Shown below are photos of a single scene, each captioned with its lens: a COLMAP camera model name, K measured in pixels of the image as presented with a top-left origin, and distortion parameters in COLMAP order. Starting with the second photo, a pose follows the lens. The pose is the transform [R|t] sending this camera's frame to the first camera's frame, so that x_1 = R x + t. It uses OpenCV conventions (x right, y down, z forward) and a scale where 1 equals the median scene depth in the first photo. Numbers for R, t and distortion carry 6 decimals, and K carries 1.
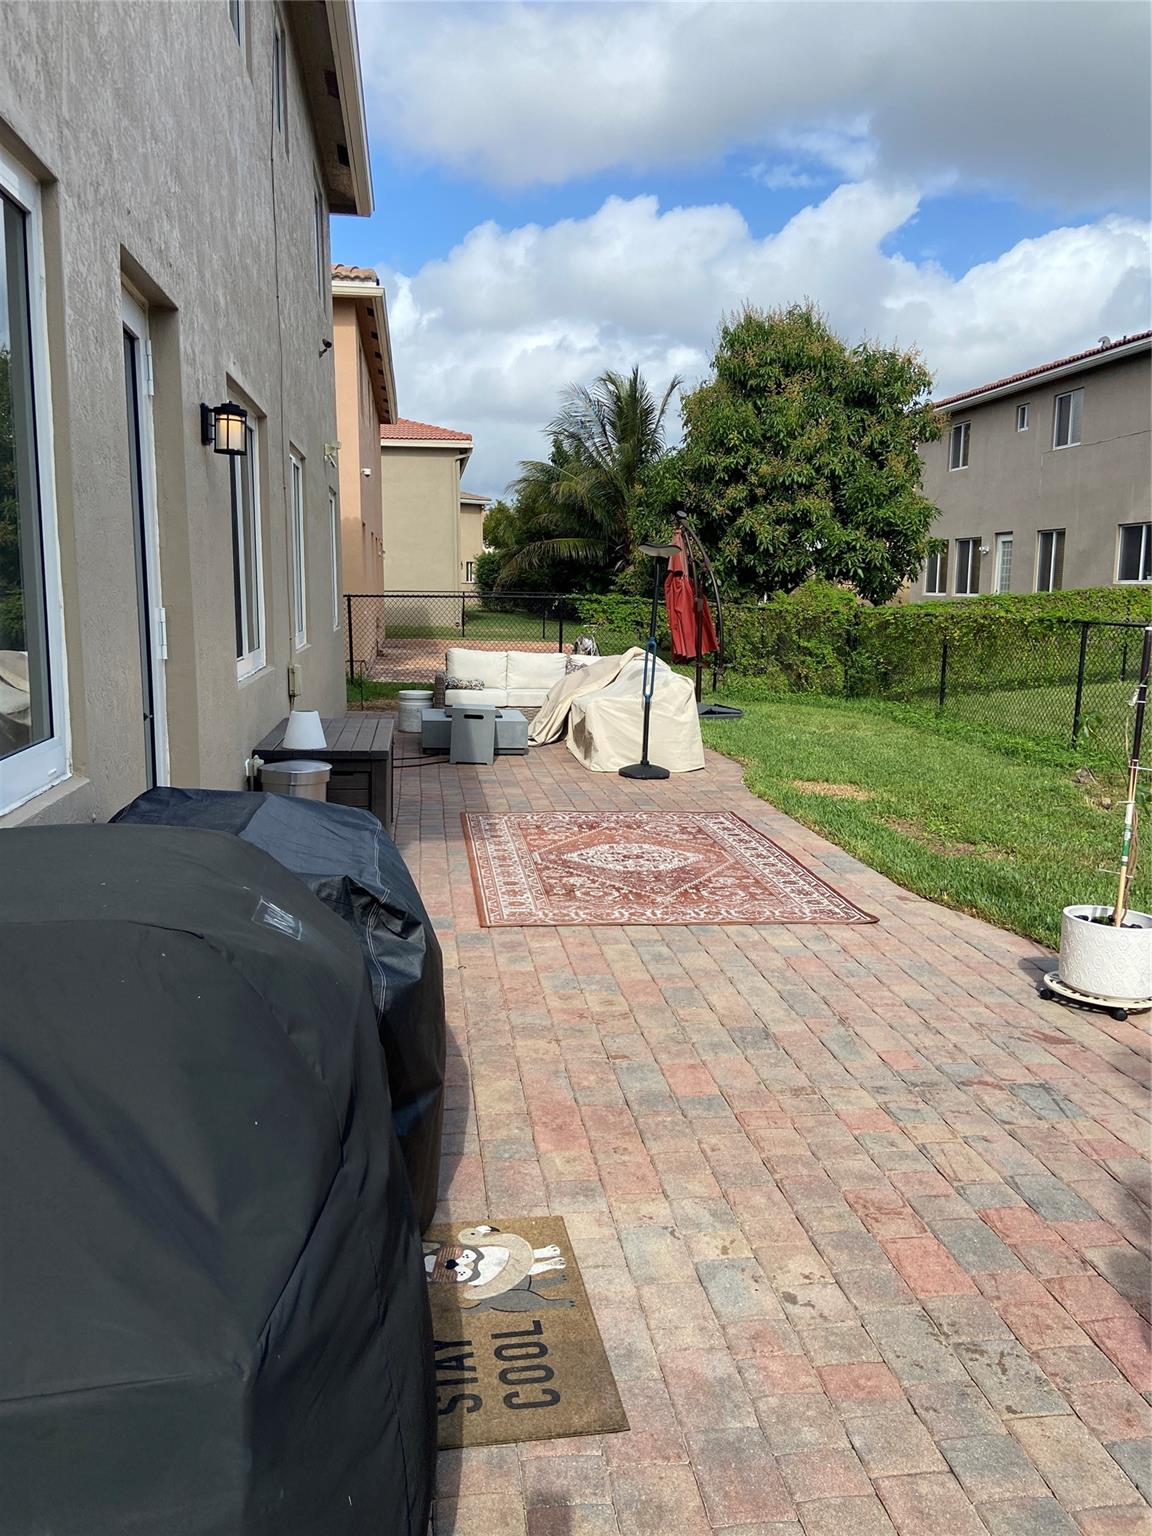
lens RADIAL K [[1152.7, 0, 558.3], [0, 1152.7, 762.4], [0, 0, 1]] dist [0.124501, -0.167733]
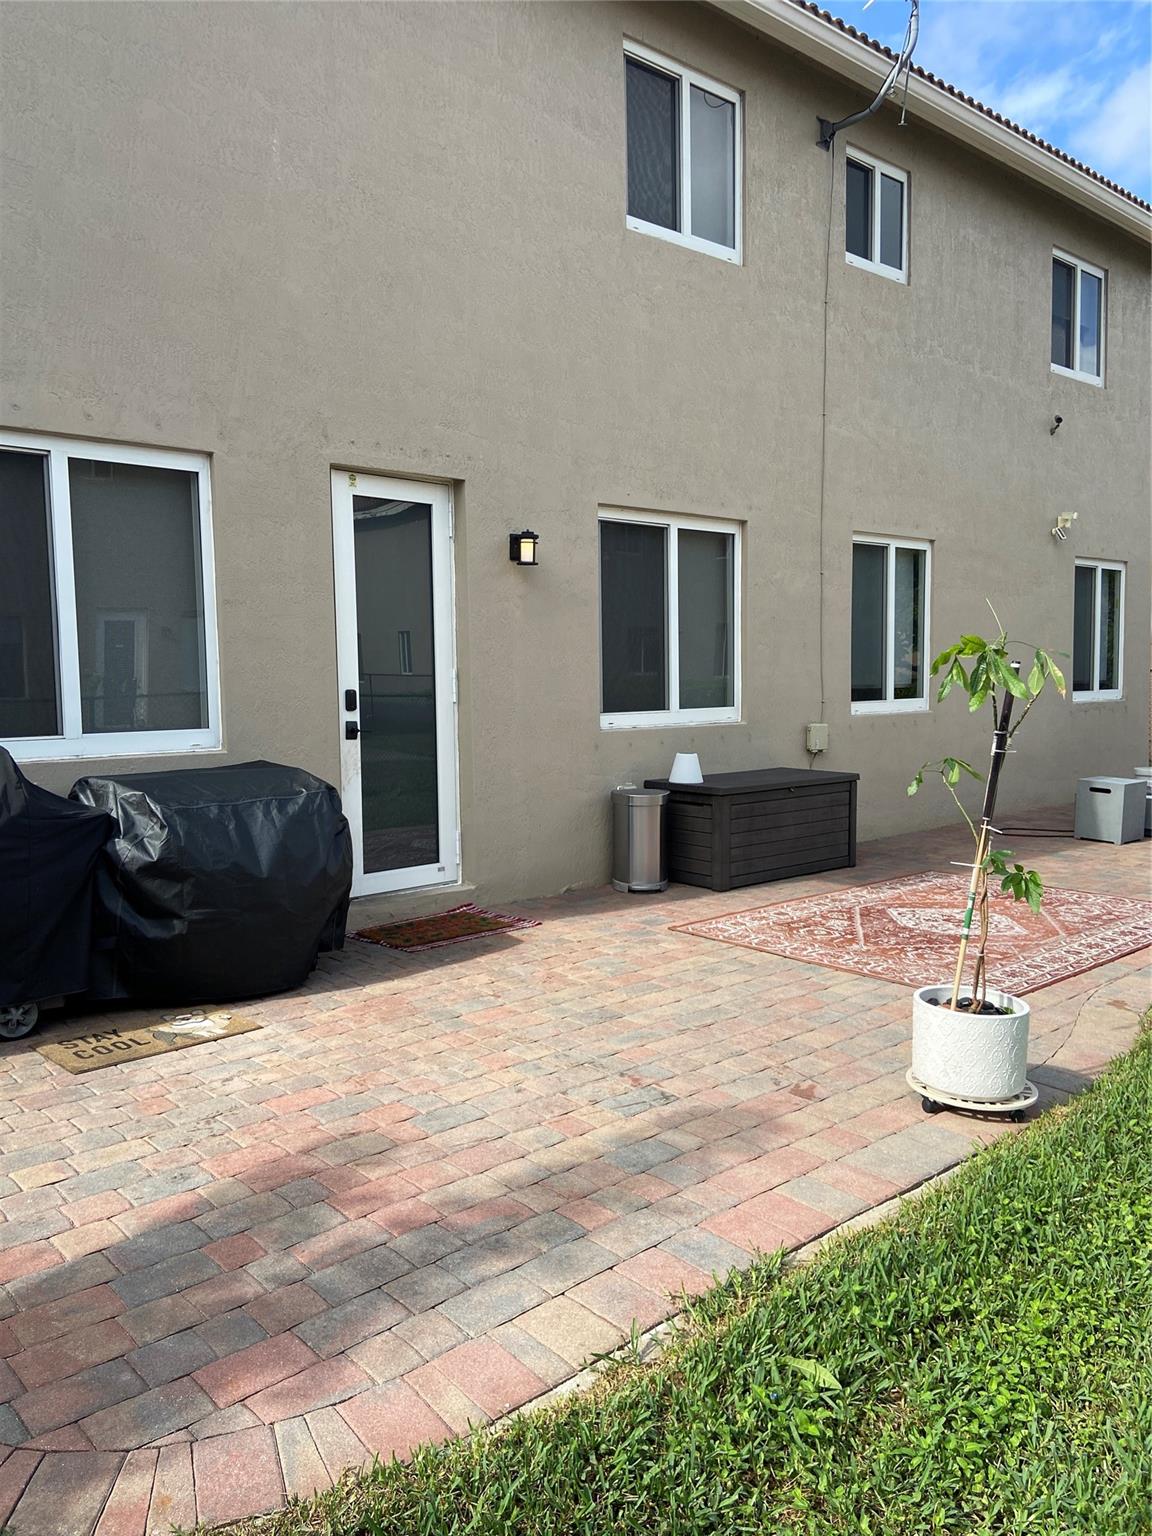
lens RADIAL K [[1152.7, 0, 558.3], [0, 1152.7, 762.4], [0, 0, 1]] dist [0.124501, -0.167733]
pose [[0.557784, 0.043586, -0.828841, 1.100516], [-0.107255, 0.994032, -0.019907, 0.009013], [0.823027, 0.100001, 0.559130, 0.281948]]
